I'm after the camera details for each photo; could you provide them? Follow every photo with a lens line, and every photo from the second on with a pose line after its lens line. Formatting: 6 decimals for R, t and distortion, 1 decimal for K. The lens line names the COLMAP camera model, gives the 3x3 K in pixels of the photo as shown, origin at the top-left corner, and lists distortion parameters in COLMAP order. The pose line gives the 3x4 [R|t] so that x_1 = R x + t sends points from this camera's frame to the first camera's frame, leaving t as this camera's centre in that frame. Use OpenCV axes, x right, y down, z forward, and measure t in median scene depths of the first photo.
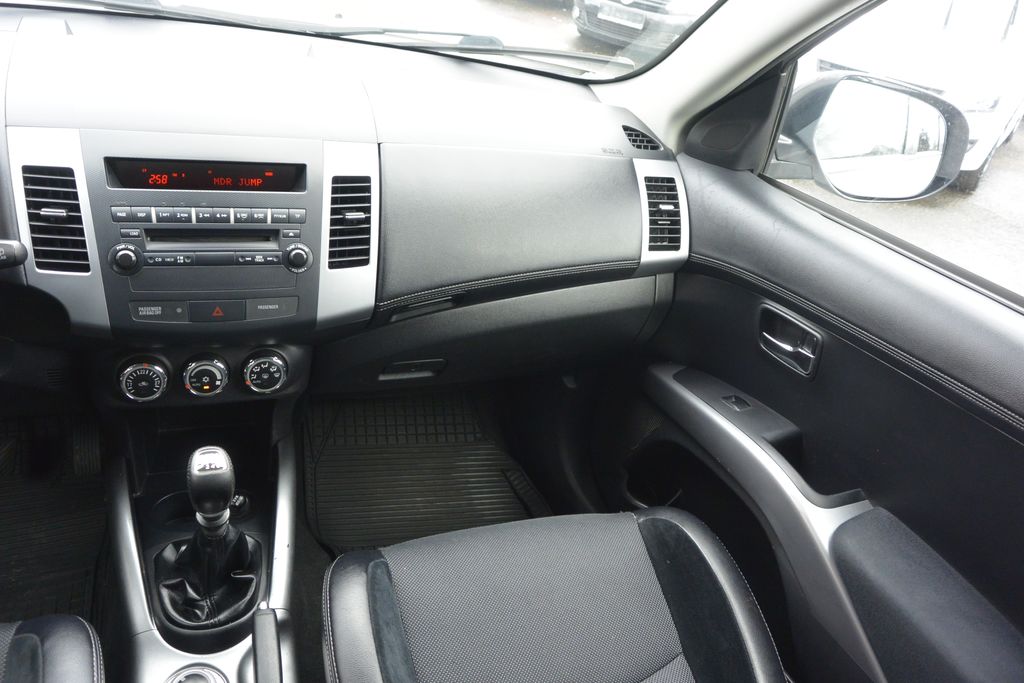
lens RADIAL K [[778.9, 0, 509.7], [0, 778.9, 342.7], [0, 0, 1]] dist [-0.011377, 0.021393]
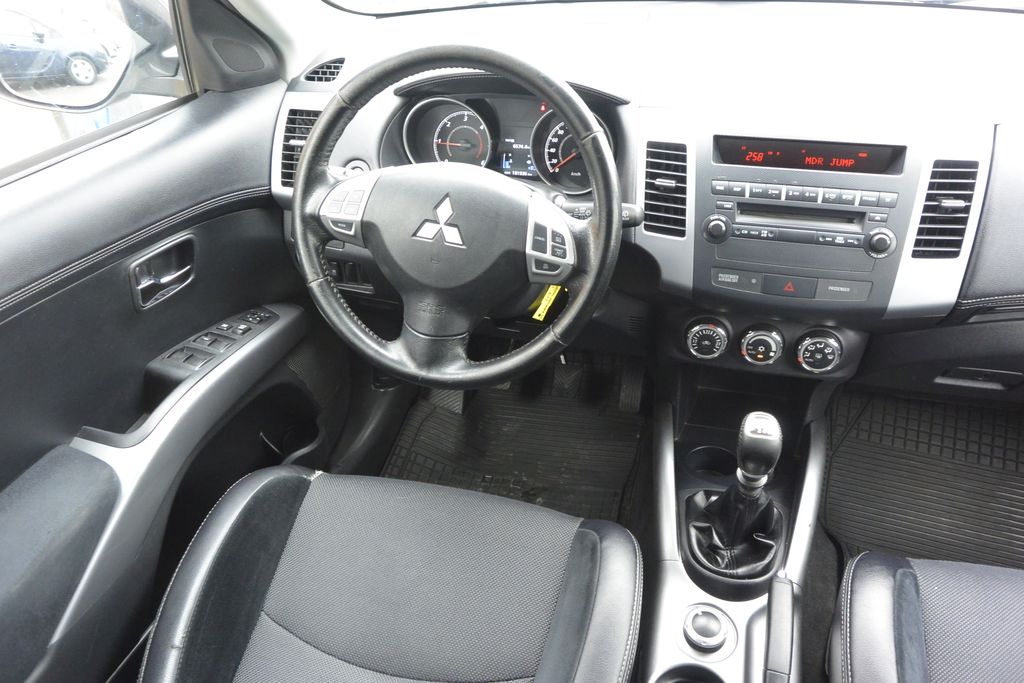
lens RADIAL K [[778.9, 0, 507.7], [0, 778.9, 341.2], [0, 0, 1]] dist [-0.011377, 0.021393]
pose [[0.799684, 0.171815, -0.575313, -0.063208], [-0.154844, 0.984786, 0.078869, 0.007438], [0.580111, 0.026013, 0.814122, -0.058237]]
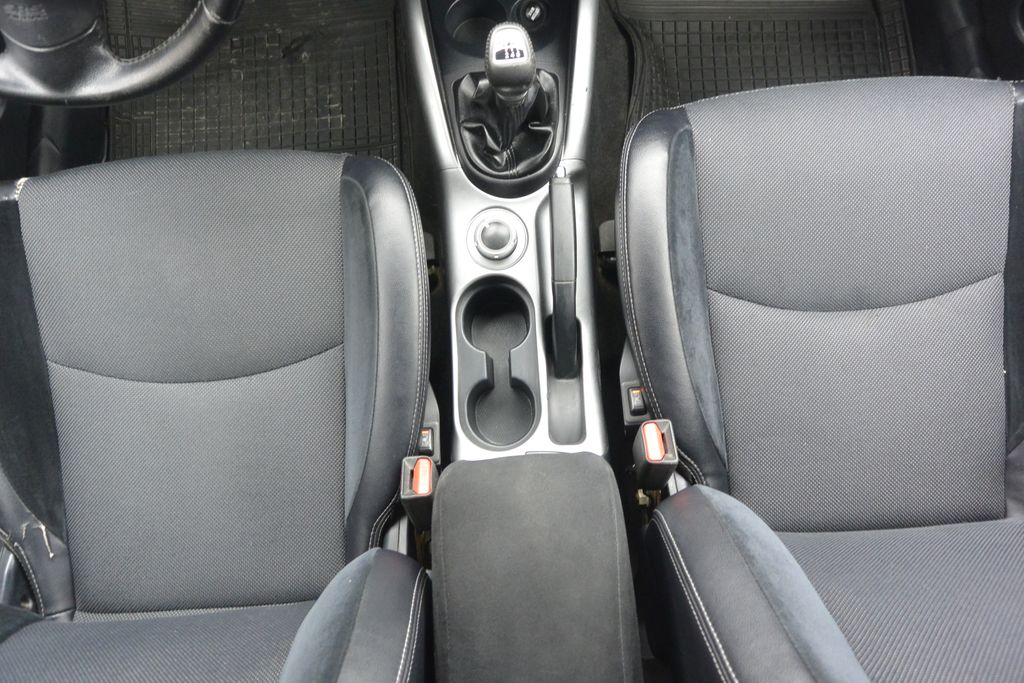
lens RADIAL K [[778.9, 0, 509.3], [0, 778.9, 344.4], [0, 0, 1]] dist [-0.011377, 0.021393]
pose [[0.941824, 0.240937, -0.234345, -0.089259], [0.010660, 0.675468, 0.737312, -0.228072], [0.335938, -0.696916, 0.633604, 0.191167]]
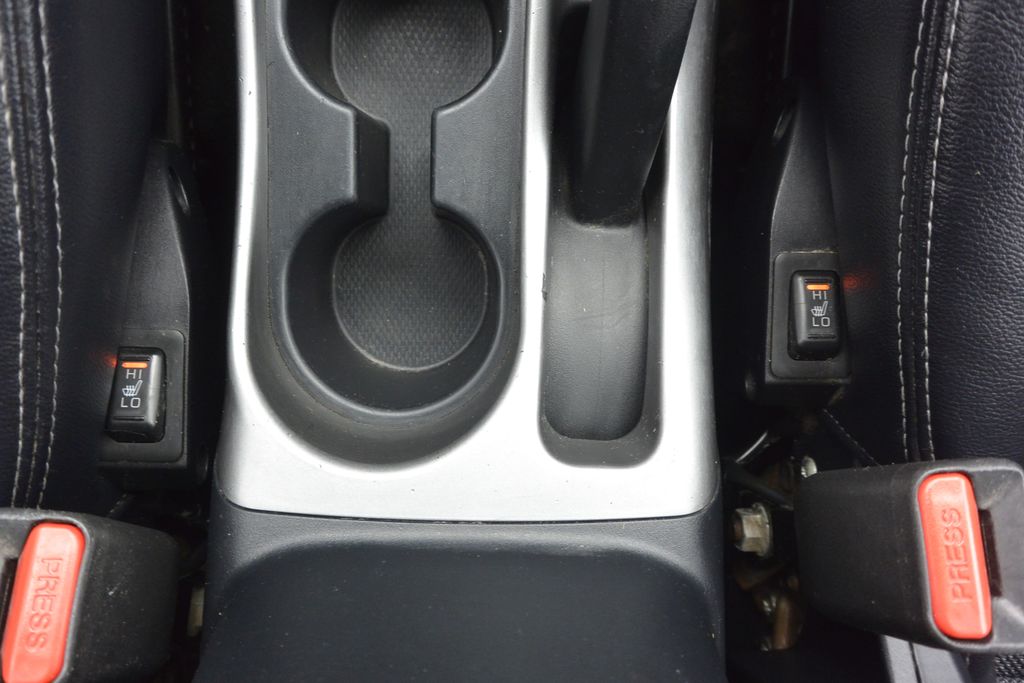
lens RADIAL K [[778.9, 0, 516.1], [0, 778.9, 338.0], [0, 0, 1]] dist [-0.011377, 0.021393]
pose [[0.926122, 0.371438, -0.065812, -0.238748], [-0.101432, 0.413245, 0.904953, 0.272179], [0.363331, -0.831422, 0.420391, 0.630027]]
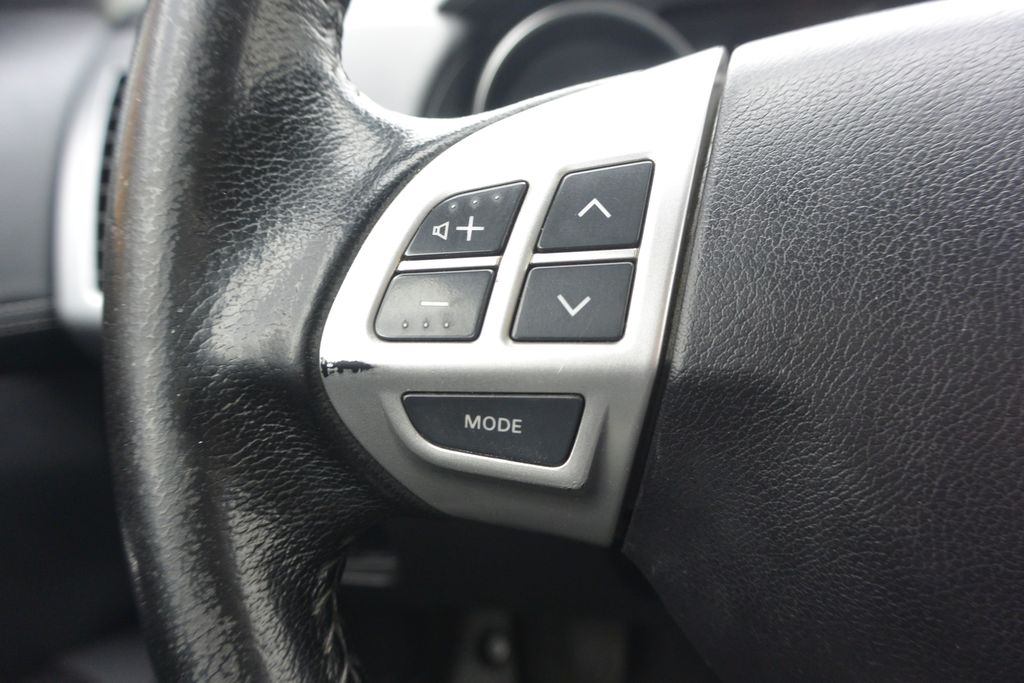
lens RADIAL K [[778.9, 0, 512.1], [0, 778.9, 341.3], [0, 0, 1]] dist [-0.011377, 0.021393]
pose [[0.892709, -0.006549, -0.450587, -0.743848], [-0.061934, 0.988623, -0.137075, -0.022254], [0.446358, 0.150274, 0.882146, 0.487552]]
